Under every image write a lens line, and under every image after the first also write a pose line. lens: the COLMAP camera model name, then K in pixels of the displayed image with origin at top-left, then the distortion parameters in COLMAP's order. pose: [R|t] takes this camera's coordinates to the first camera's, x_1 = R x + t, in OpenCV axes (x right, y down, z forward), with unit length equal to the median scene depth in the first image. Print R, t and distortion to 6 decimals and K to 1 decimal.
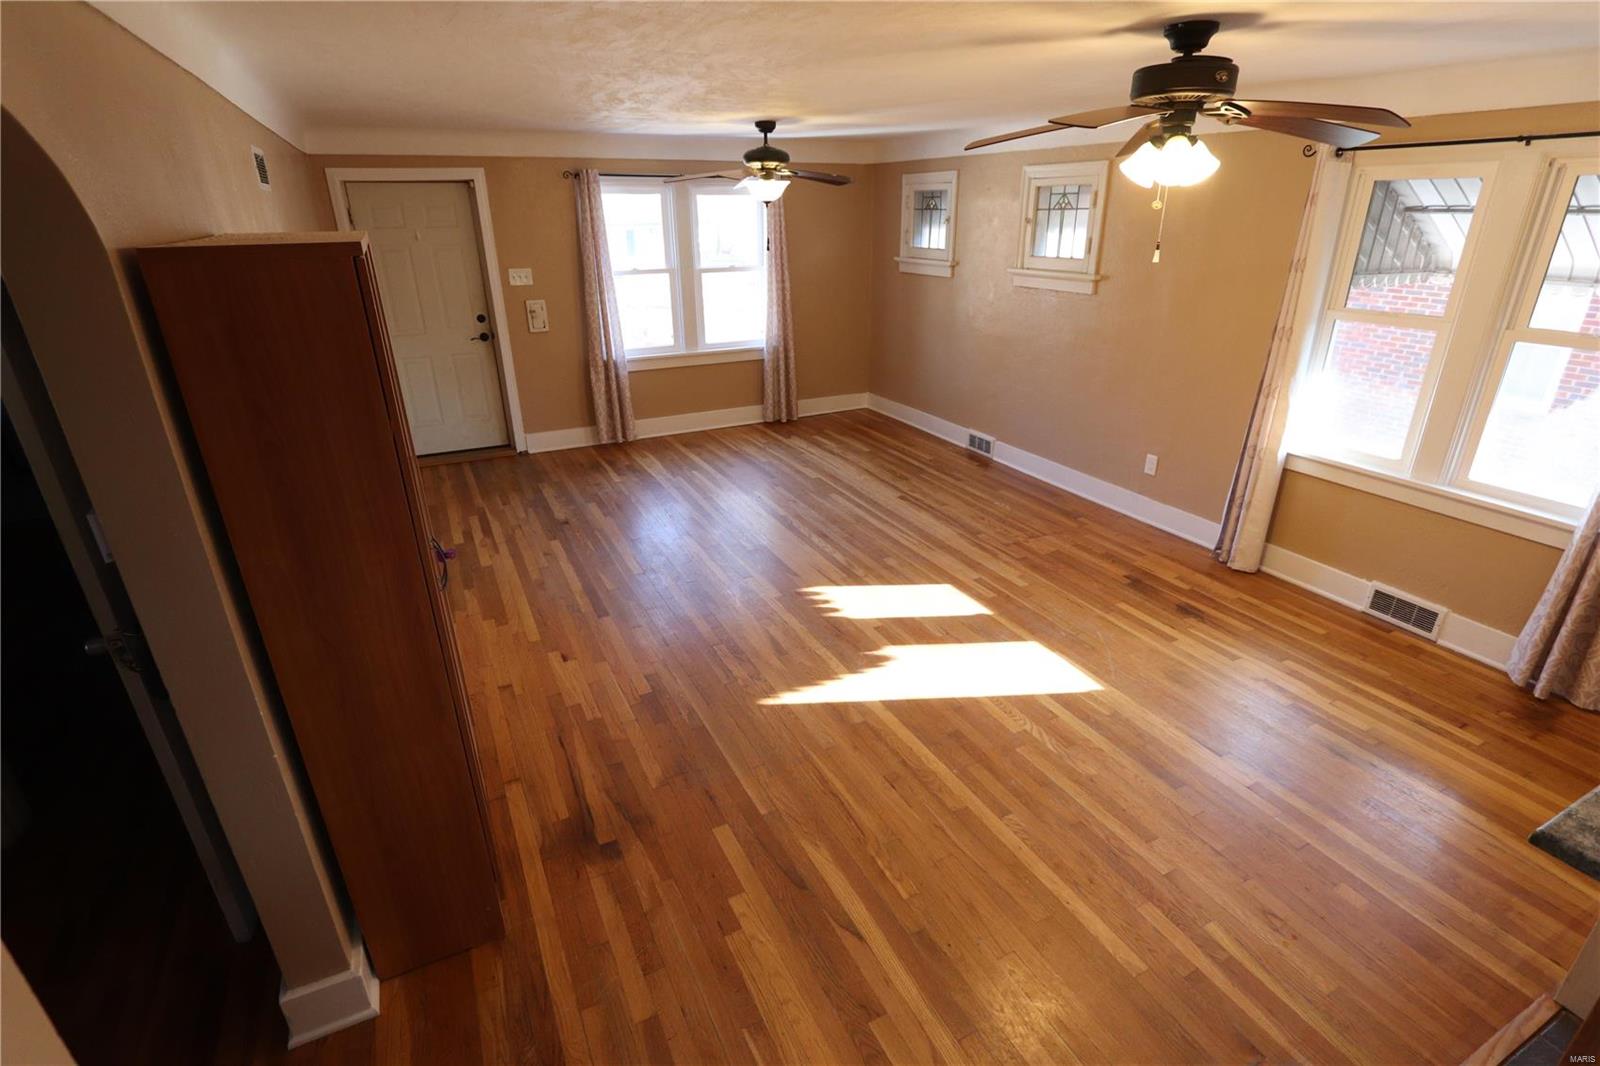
lens RADIAL K [[773.6, 0, 815.8], [0, 773.6, 538.6], [0, 0, 1]] dist [-0.016167, 0.000403]
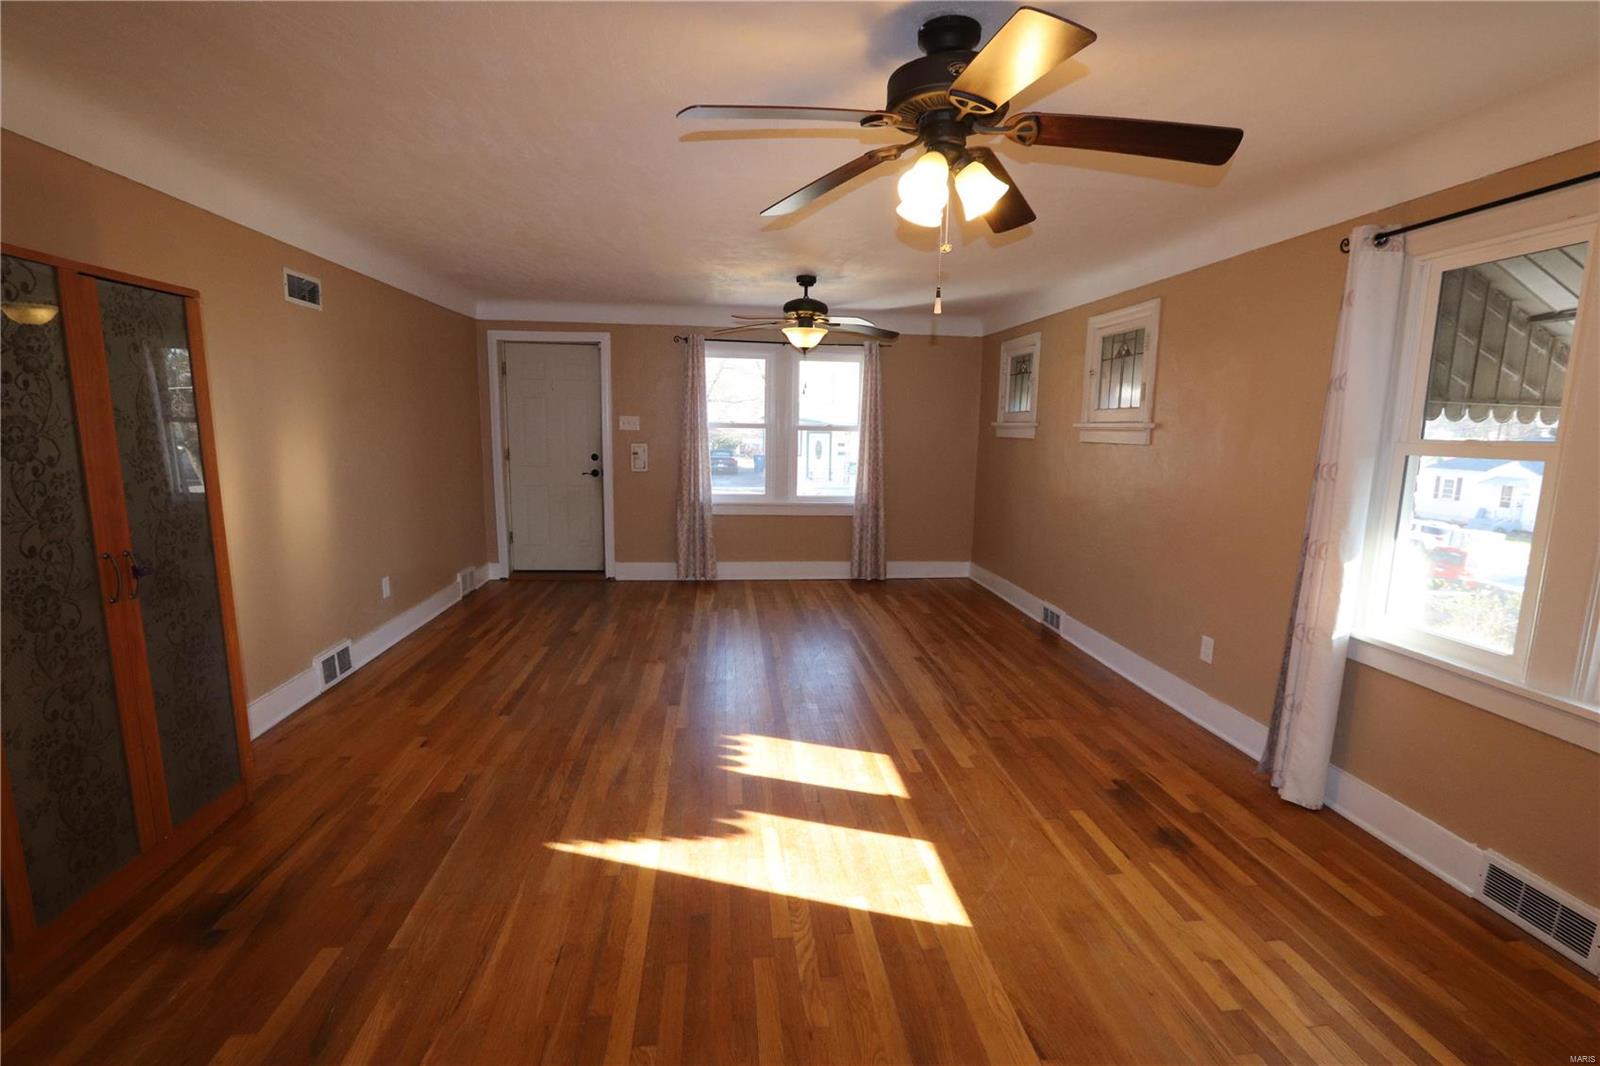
lens RADIAL K [[736.7, 0, 812.2], [0, 736.7, 535.7], [0, 0, 1]] dist [-0.016738, 0.001090]
pose [[0.938397, 0.076500, -0.336984, 0.322654], [-0.159301, 0.961153, -0.225408, 0.025351], [0.306649, 0.265204, 0.914130, 0.185035]]
